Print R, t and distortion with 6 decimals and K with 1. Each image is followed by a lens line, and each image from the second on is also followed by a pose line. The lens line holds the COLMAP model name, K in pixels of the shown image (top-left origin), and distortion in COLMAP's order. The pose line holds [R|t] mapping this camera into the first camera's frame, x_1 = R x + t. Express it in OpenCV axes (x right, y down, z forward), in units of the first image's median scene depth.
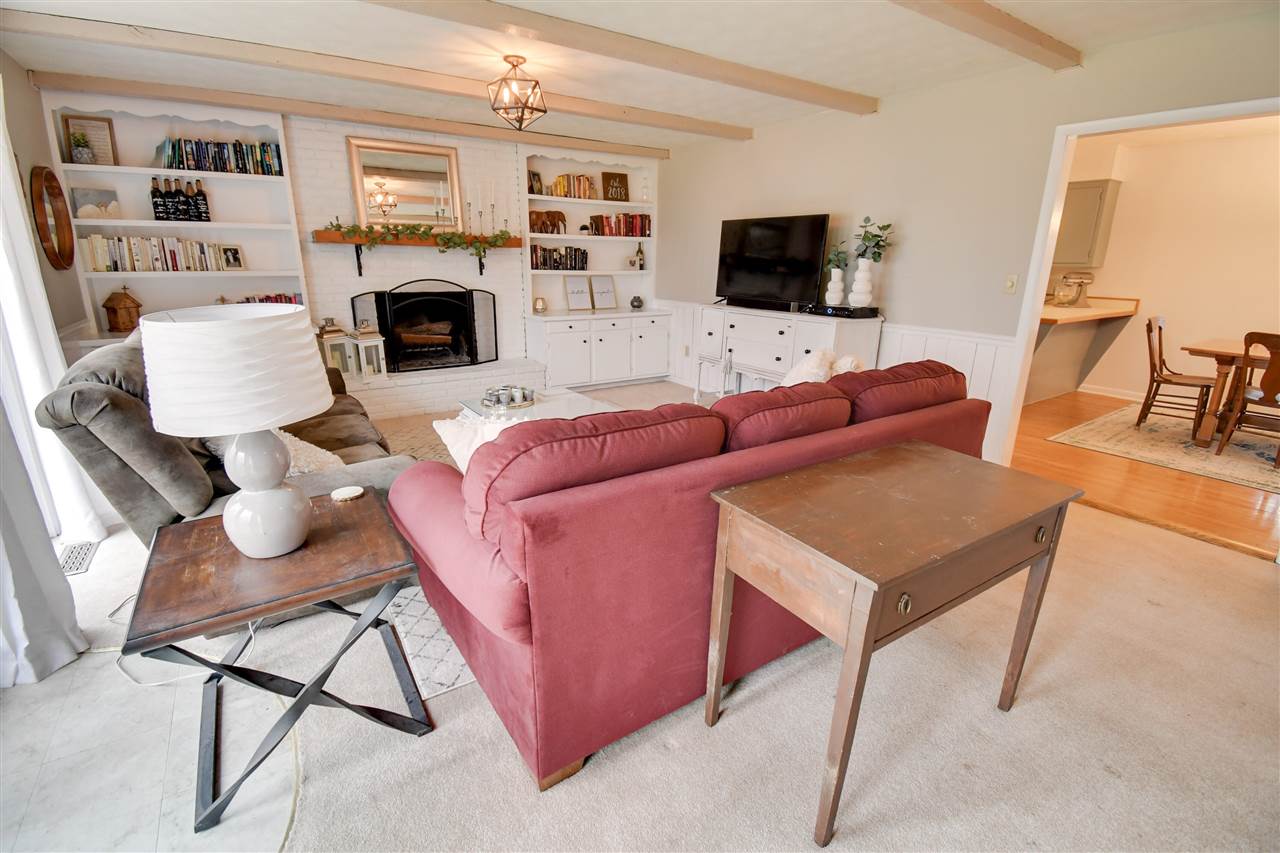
lens RADIAL K [[561.2, 0, 640.0], [0, 561.2, 426.5], [0, 0, 1]] dist [0.012904, -0.023955]
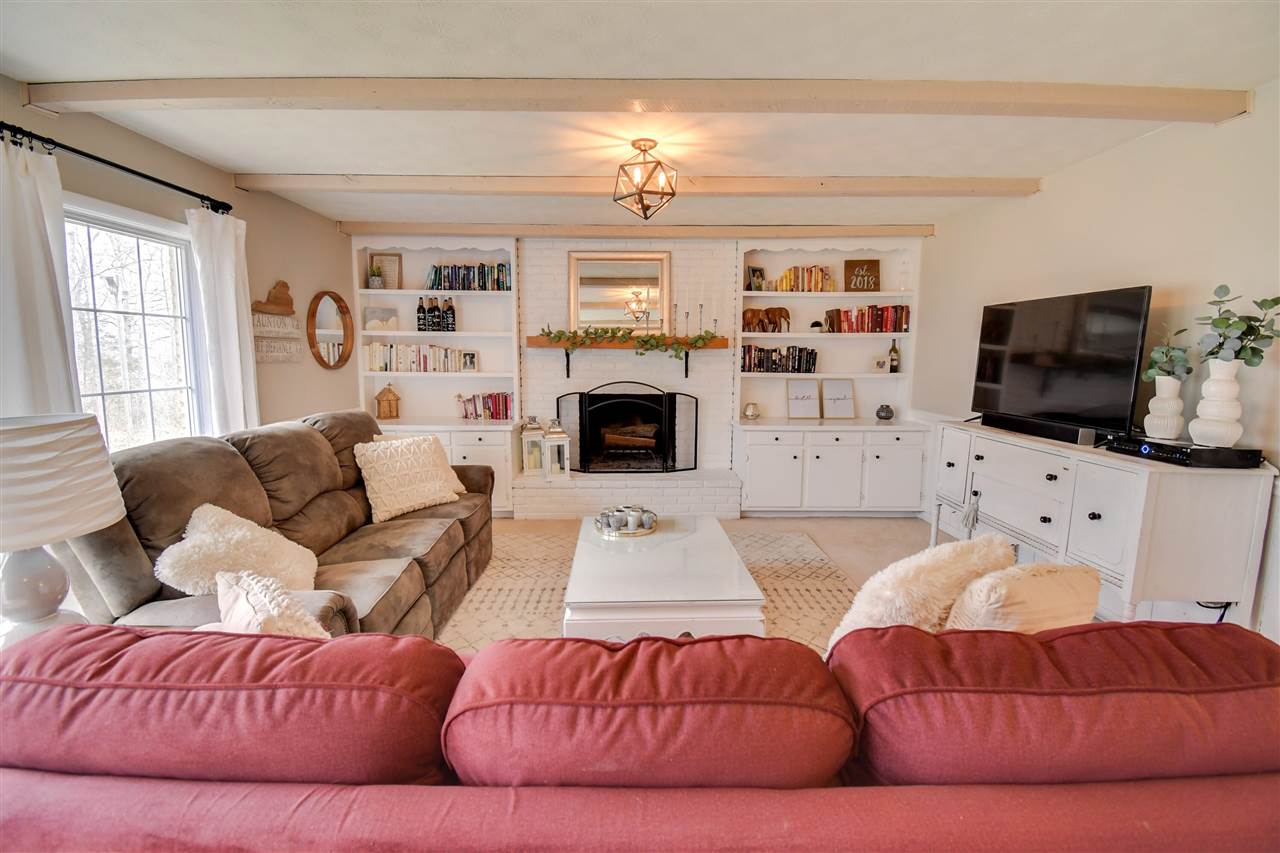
lens RADIAL K [[561.2, 0, 640.0], [0, 561.2, 426.5], [0, 0, 1]] dist [0.012904, -0.023955]
pose [[0.835493, 0.058471, -0.546381, 0.184453], [-0.150109, 0.980789, -0.124579, -0.069927], [0.528600, 0.186102, 0.828220, 0.227528]]
